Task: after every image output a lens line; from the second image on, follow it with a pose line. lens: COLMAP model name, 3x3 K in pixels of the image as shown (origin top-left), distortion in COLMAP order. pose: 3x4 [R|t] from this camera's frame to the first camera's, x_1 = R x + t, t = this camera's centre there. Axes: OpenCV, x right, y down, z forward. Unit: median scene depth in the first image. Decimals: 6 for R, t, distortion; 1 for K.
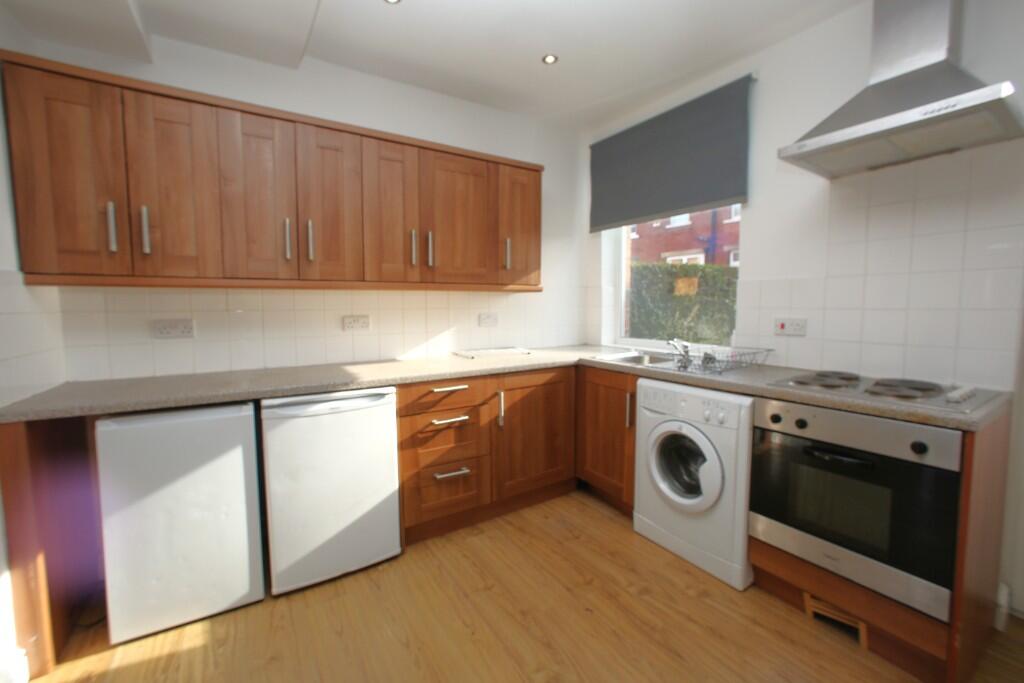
lens RADIAL K [[435.6, 0, 513.5], [0, 435.6, 340.8], [0, 0, 1]] dist [-0.002480, 0.000647]
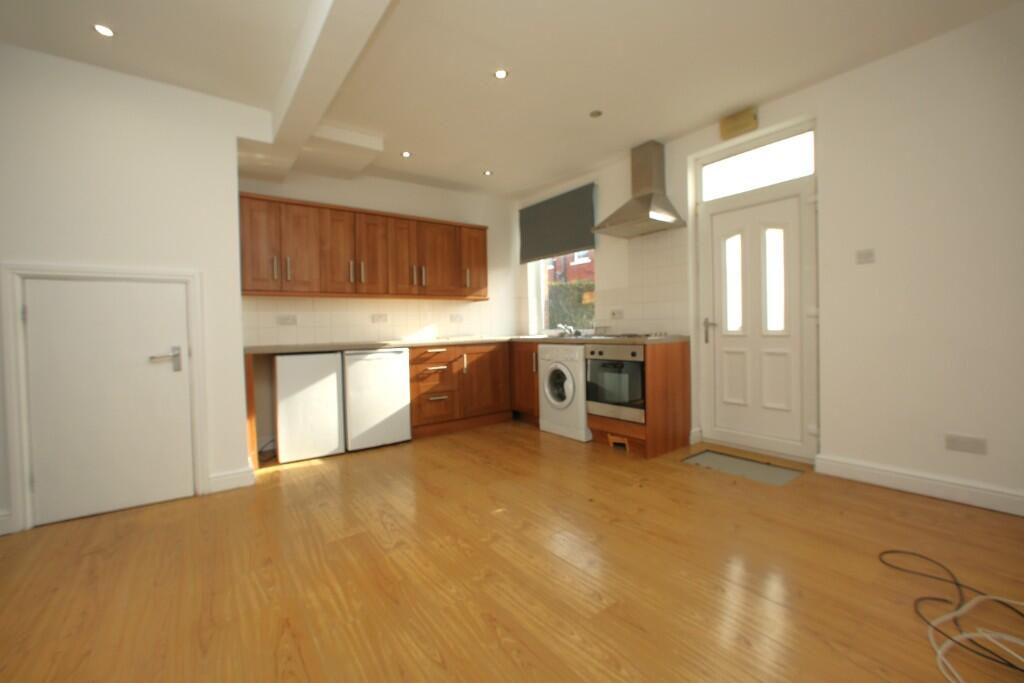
lens RADIAL K [[435.6, 0, 511.5], [0, 435.6, 338.1], [0, 0, 1]] dist [-0.002480, 0.000647]
pose [[0.997961, -0.021252, 0.060189, 0.062434], [0.024706, 0.998055, -0.057239, 0.170381], [-0.058855, 0.058609, 0.996545, -0.866230]]
